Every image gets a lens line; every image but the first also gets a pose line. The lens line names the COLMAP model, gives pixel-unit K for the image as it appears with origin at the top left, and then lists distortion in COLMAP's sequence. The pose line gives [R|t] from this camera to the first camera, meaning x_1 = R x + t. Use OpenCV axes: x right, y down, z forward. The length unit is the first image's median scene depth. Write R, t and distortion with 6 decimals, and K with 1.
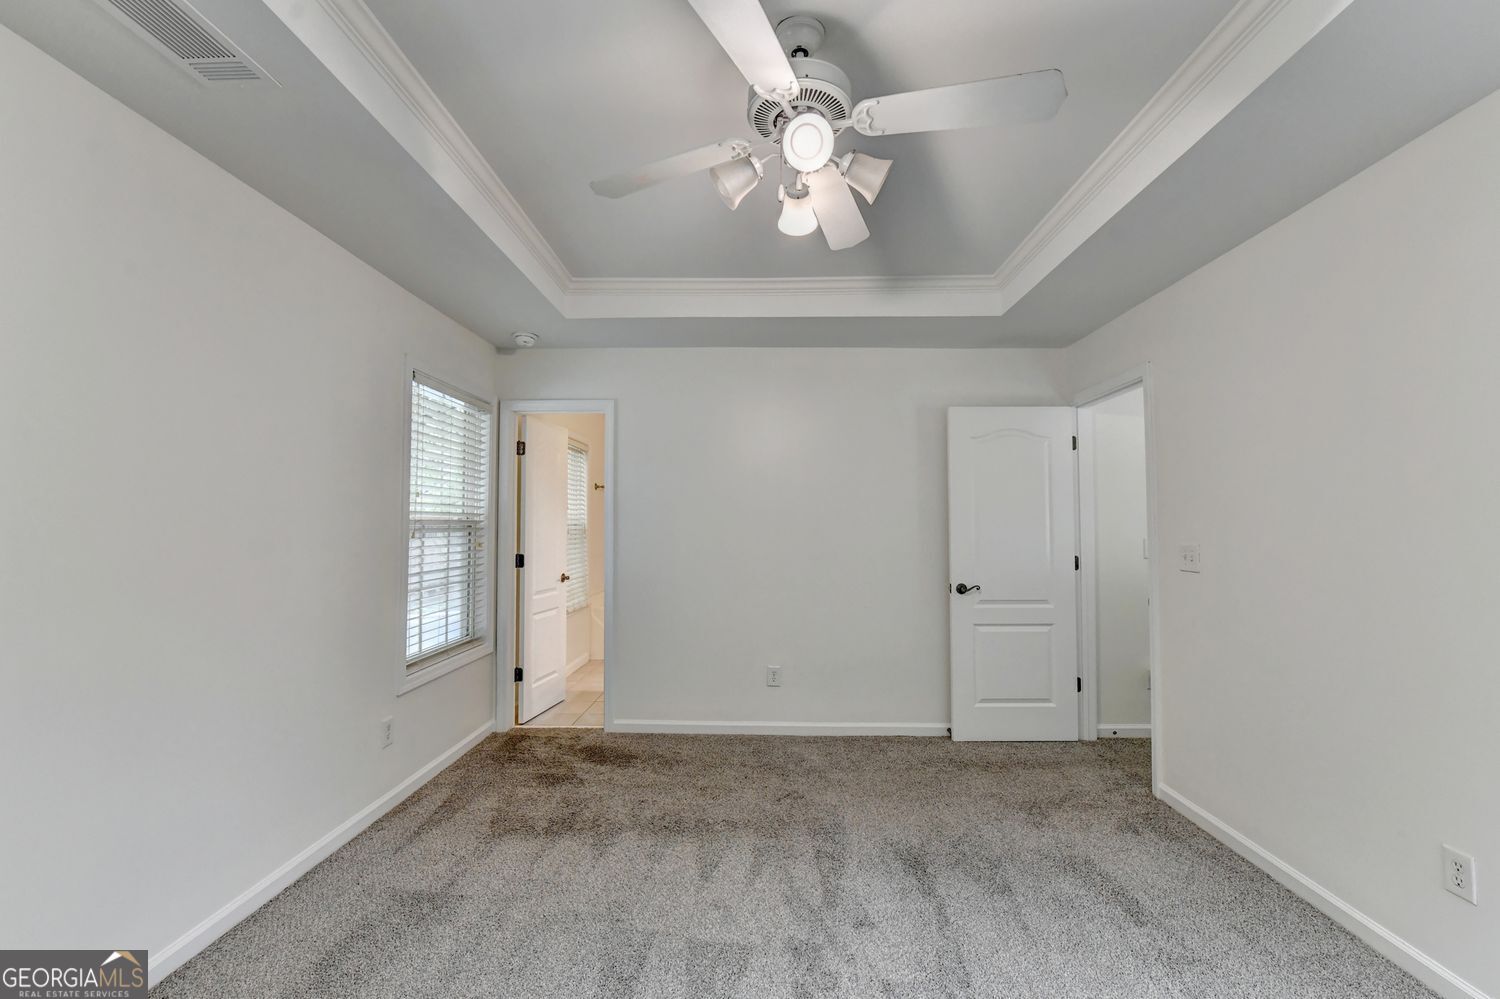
lens RADIAL K [[624.1, 0, 749.5], [0, 624.1, 493.8], [0, 0, 1]] dist [-0.006926, -0.001180]
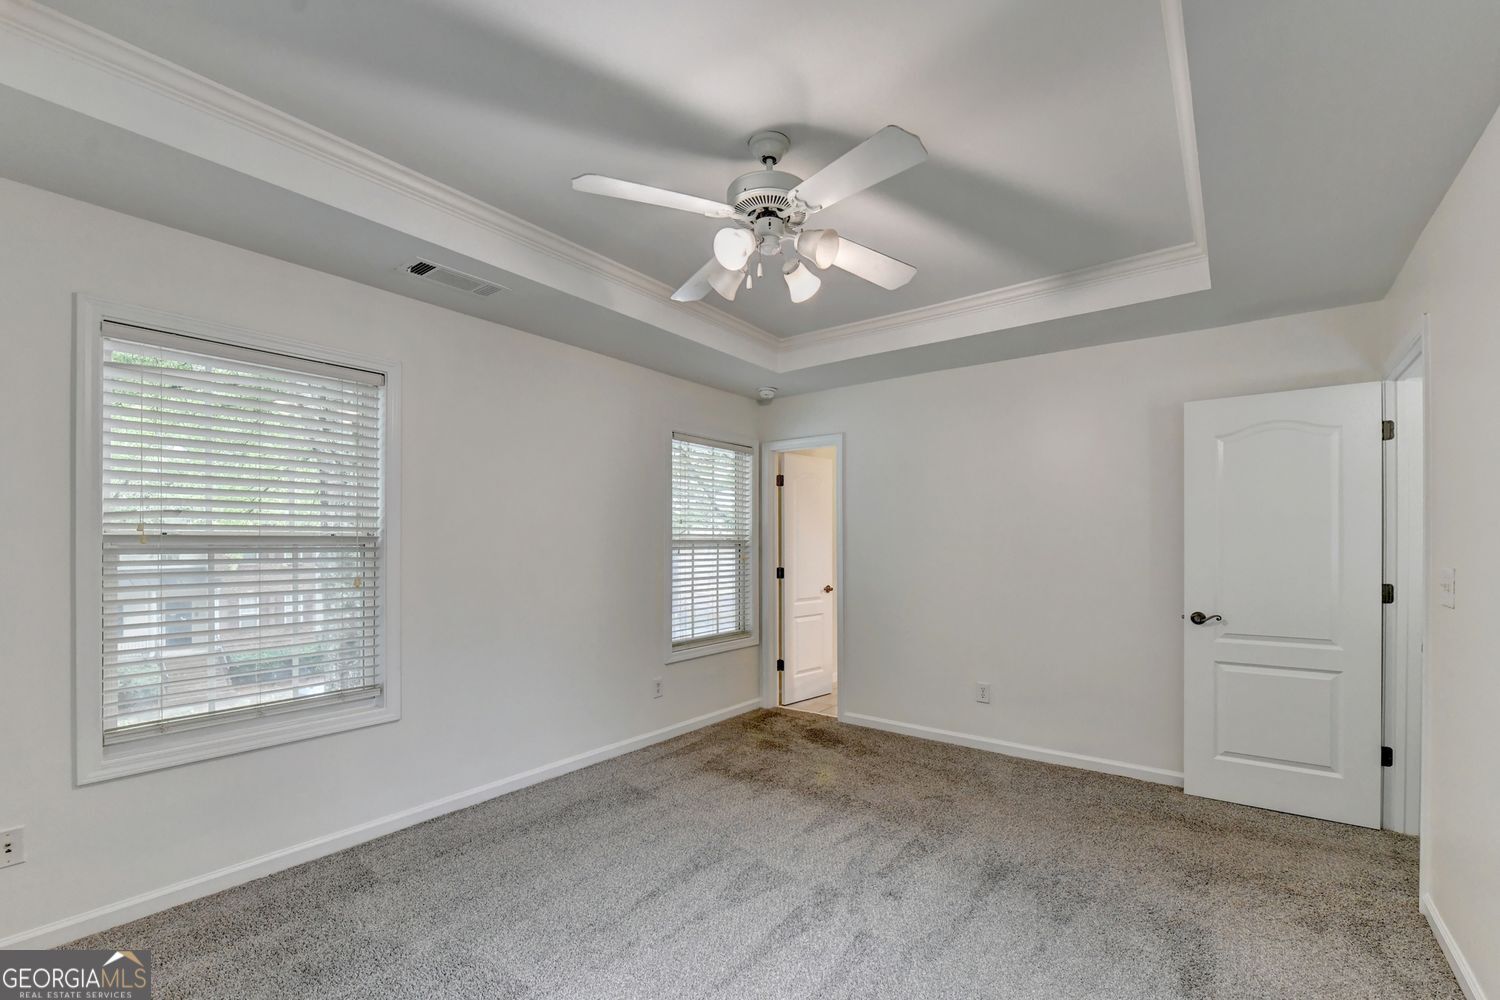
lens RADIAL K [[624.1, 0, 767.9], [0, 624.1, 535.0], [0, 0, 1]] dist [-0.006926, -0.001180]
pose [[0.820404, -0.010196, -0.571694, 0.349817], [0.030640, 0.999188, 0.026149, 0.000343], [0.570963, -0.038970, 0.820050, -0.017581]]
